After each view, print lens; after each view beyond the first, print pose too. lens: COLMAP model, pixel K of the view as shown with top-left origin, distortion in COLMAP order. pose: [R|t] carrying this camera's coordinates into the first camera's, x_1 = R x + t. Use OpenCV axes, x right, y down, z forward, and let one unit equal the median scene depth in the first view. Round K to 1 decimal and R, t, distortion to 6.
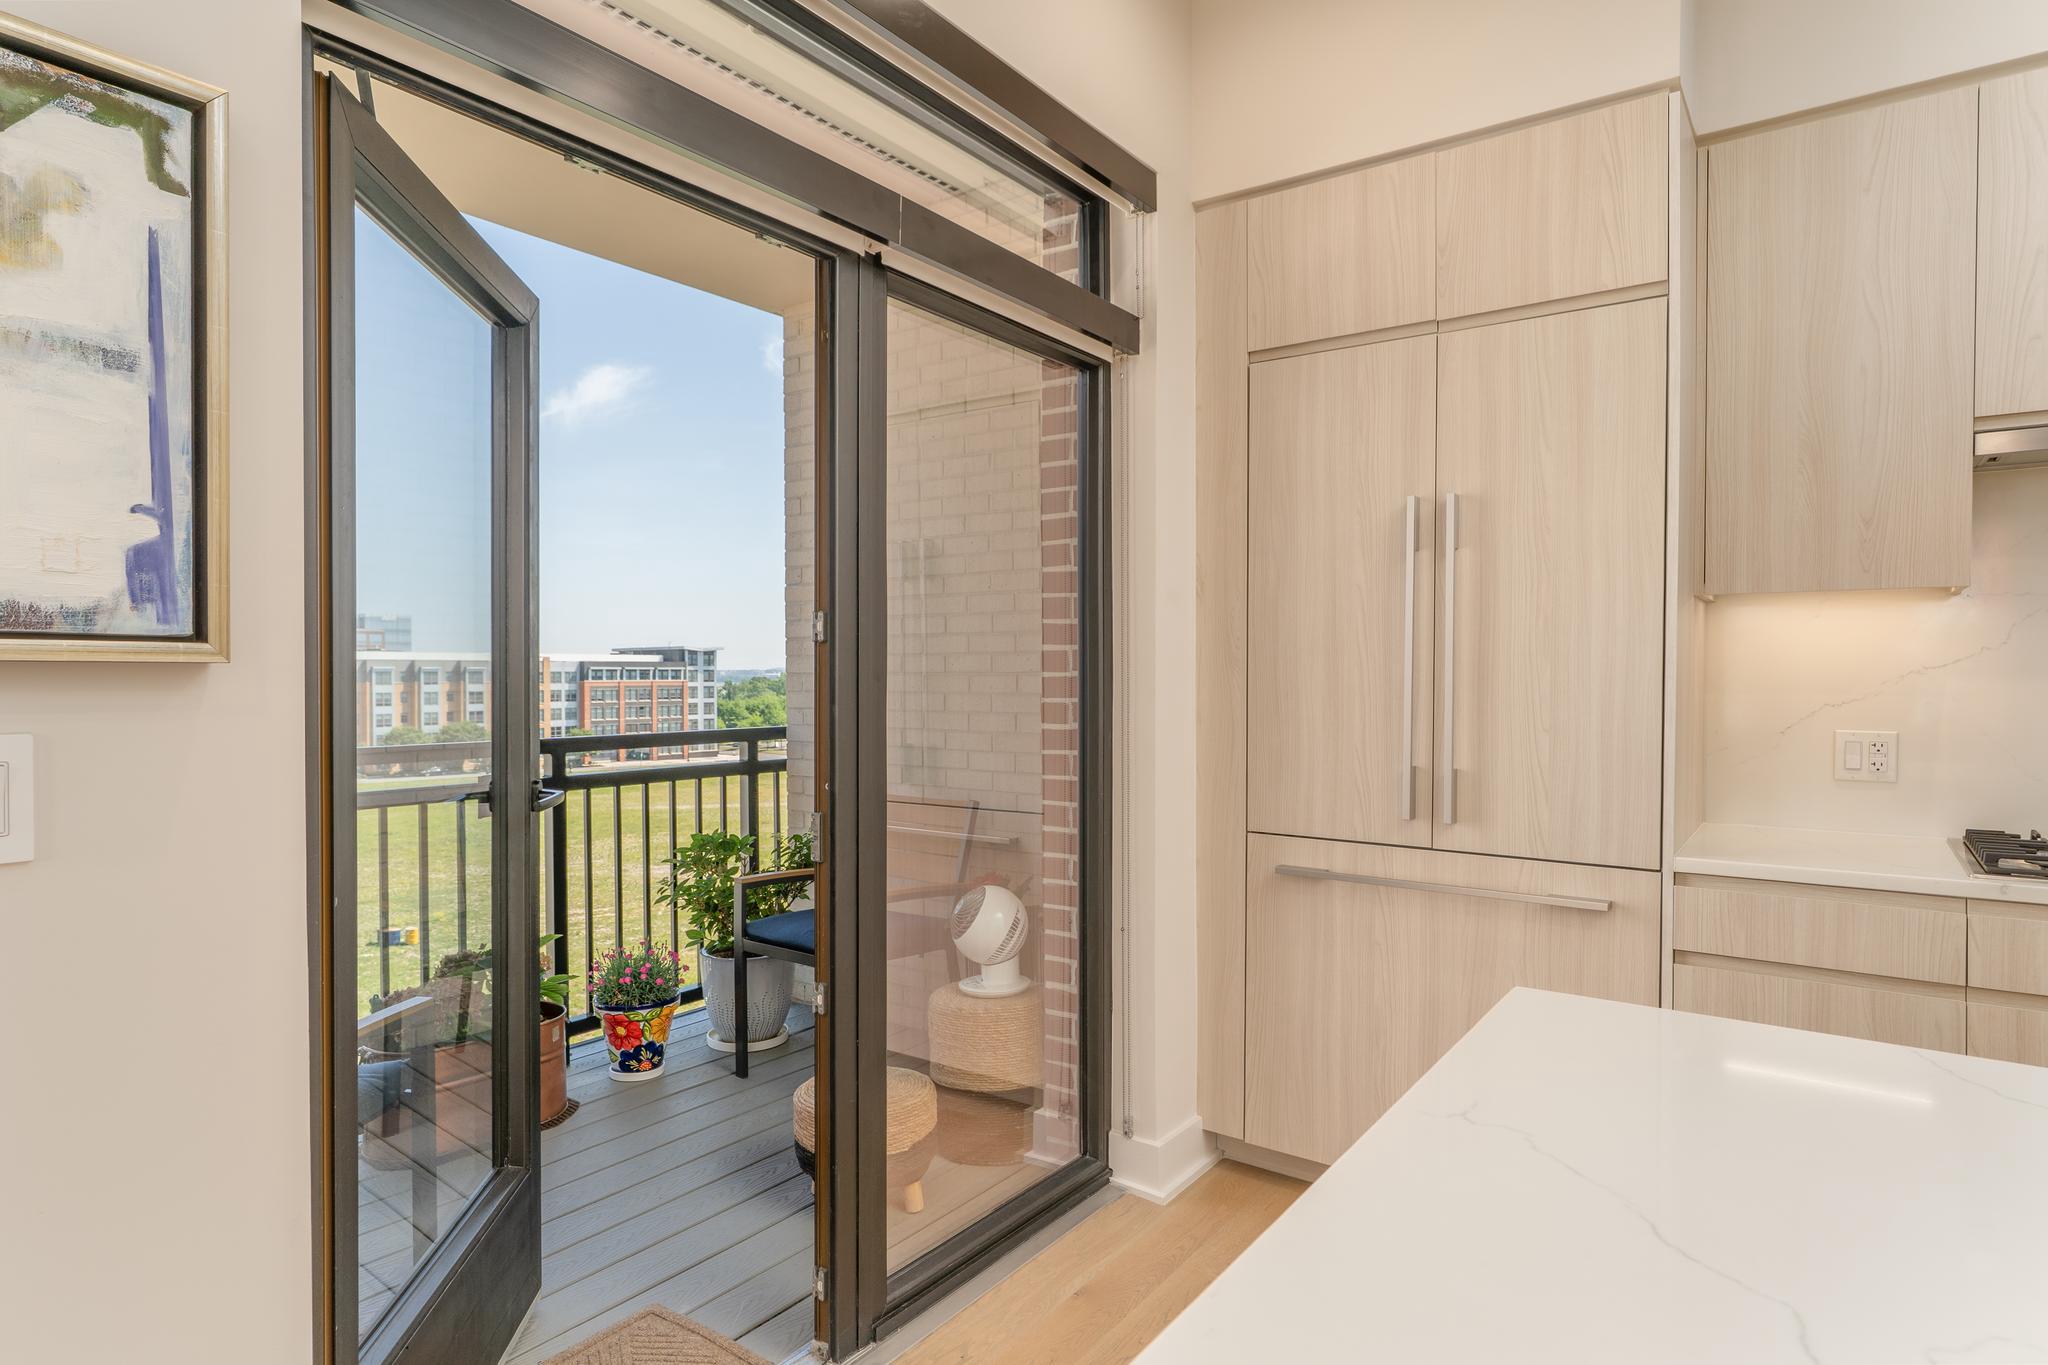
lens RADIAL K [[1142.2, 0, 1024.0], [0, 1142.2, 682.5], [0, 0, 1]] dist [-0.000477, 0.000489]
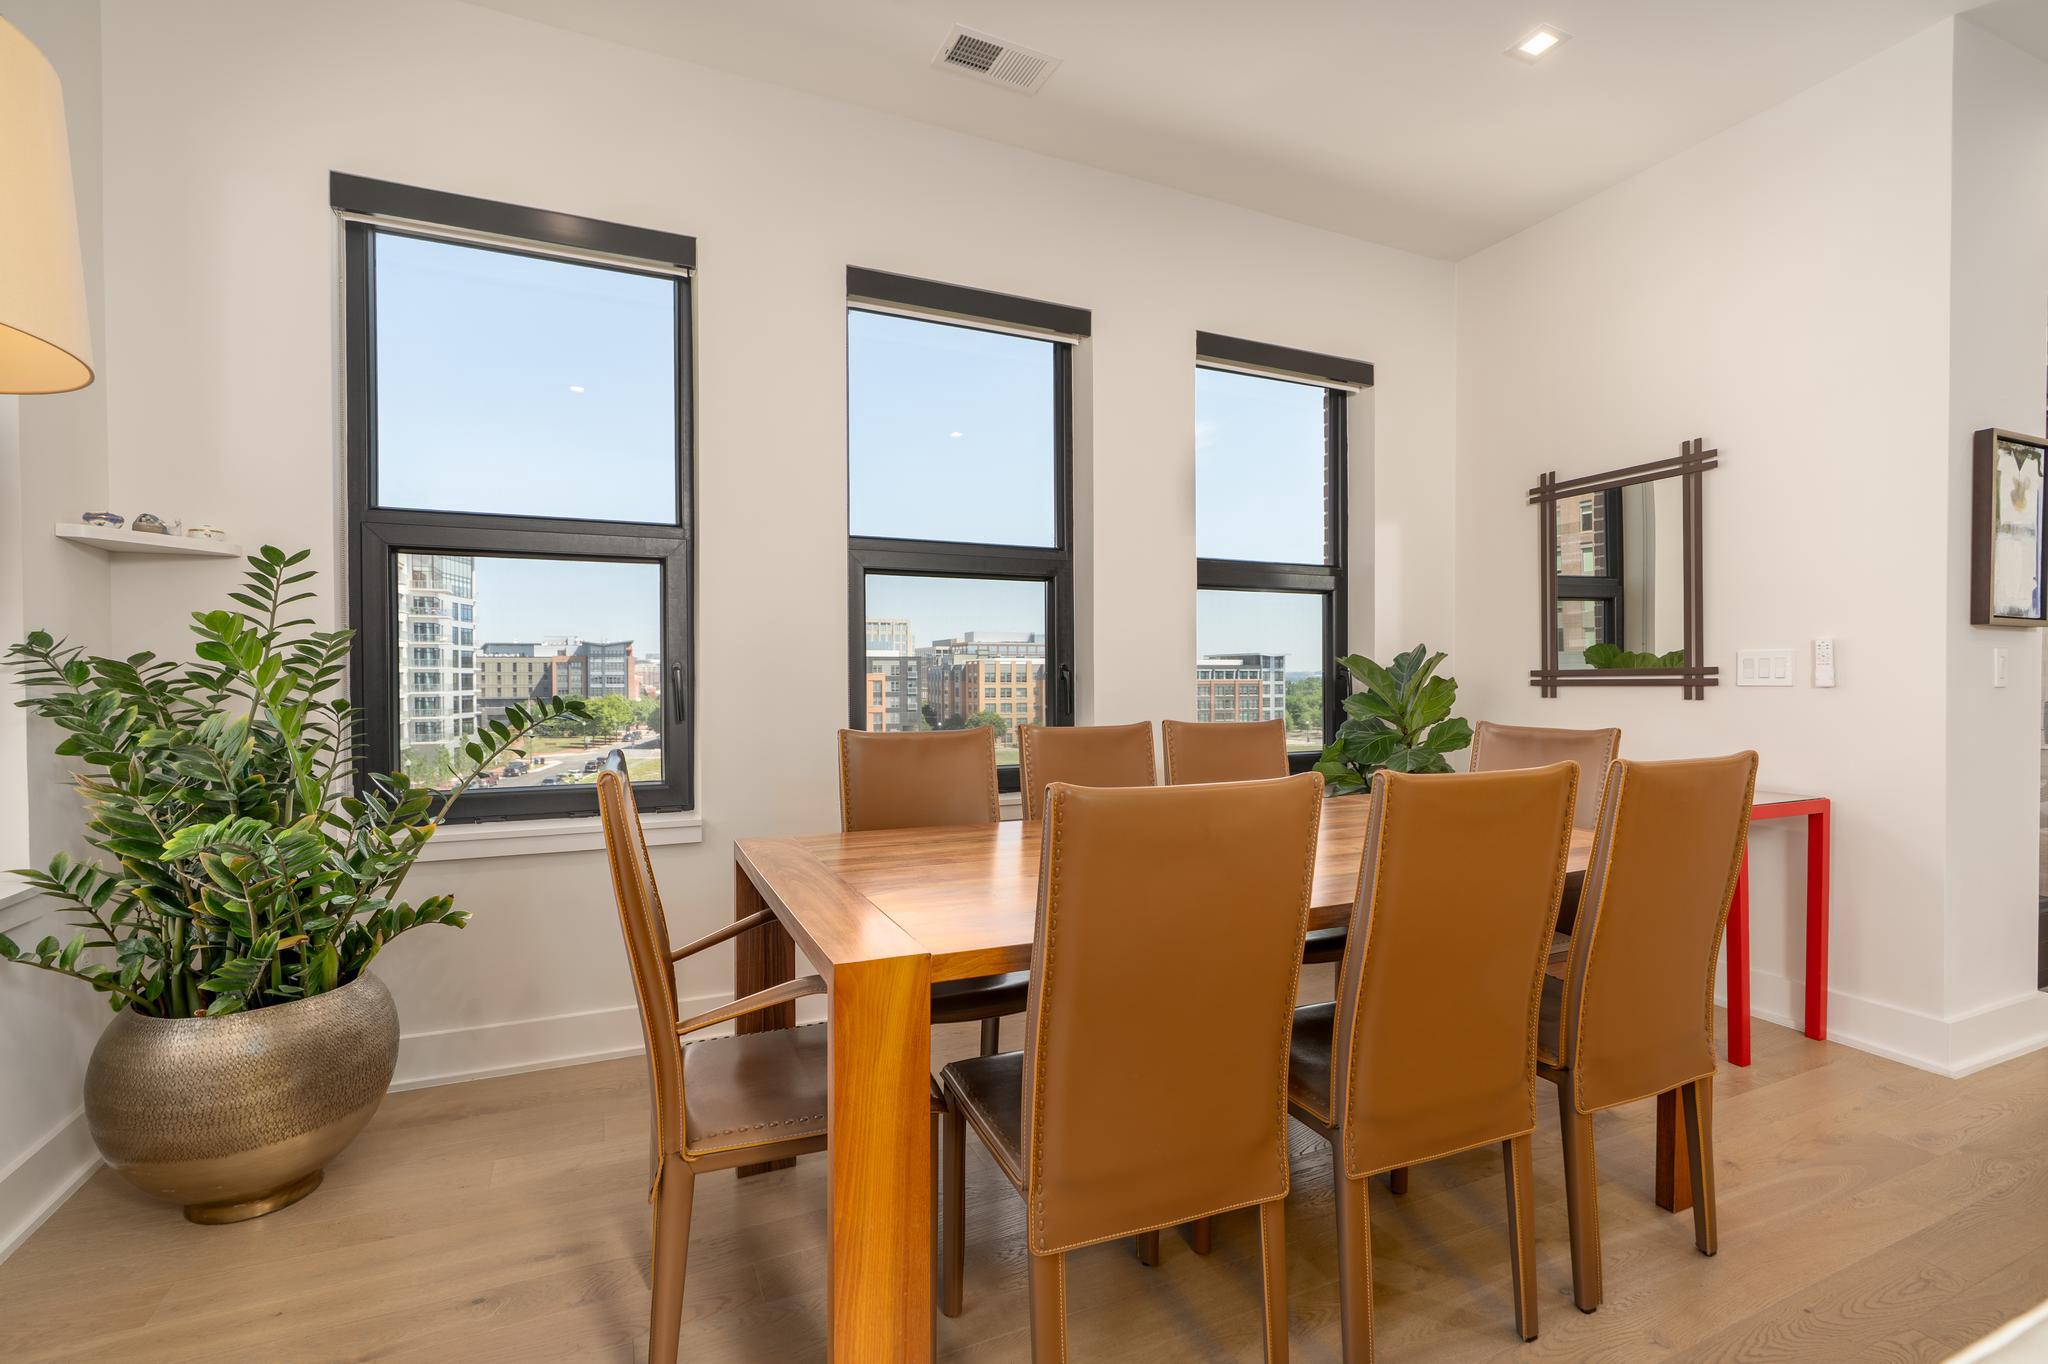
lens RADIAL K [[927.9, 0, 1024.0], [0, 927.9, 682.0], [0, 0, 1]] dist [-0.010862, 0.000031]
pose [[0.865243, 0.003674, -0.501339, -0.532275], [-0.003732, 0.999993, 0.000887, 0.039542], [0.501339, 0.001103, 0.865250, -0.726485]]
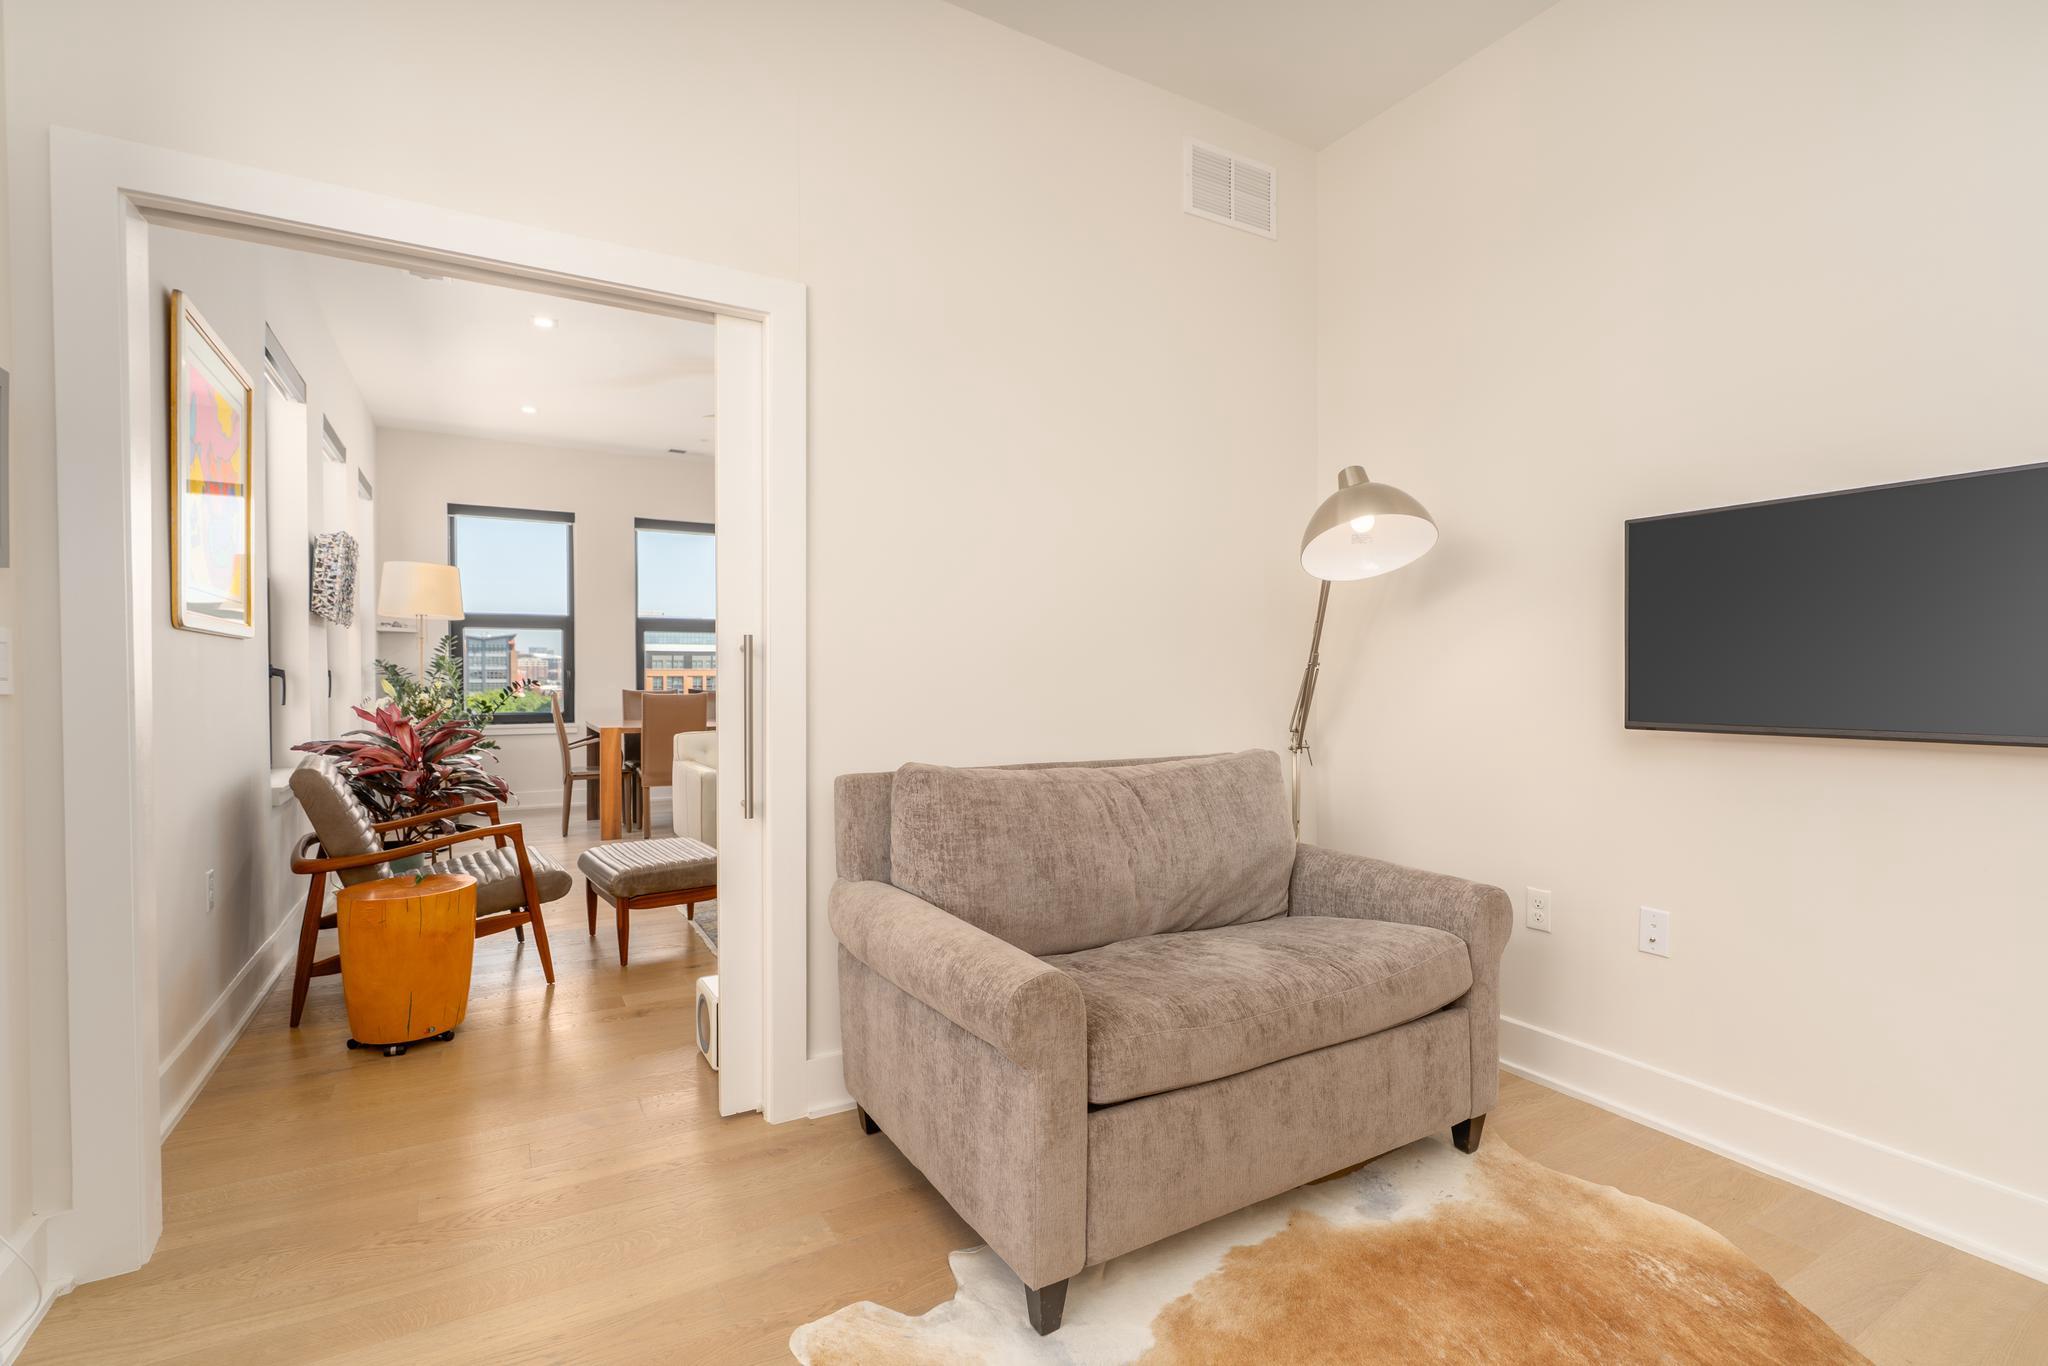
lens RADIAL K [[928.4, 0, 1028.9], [0, 928.4, 692.7], [0, 0, 1]] dist [-0.004451, 0.001670]
pose [[0.913799, 0.010960, -0.406019, 0.570873], [-0.004312, 0.999841, 0.017285, 0.042952], [0.406144, -0.014044, 0.913701, -1.646246]]
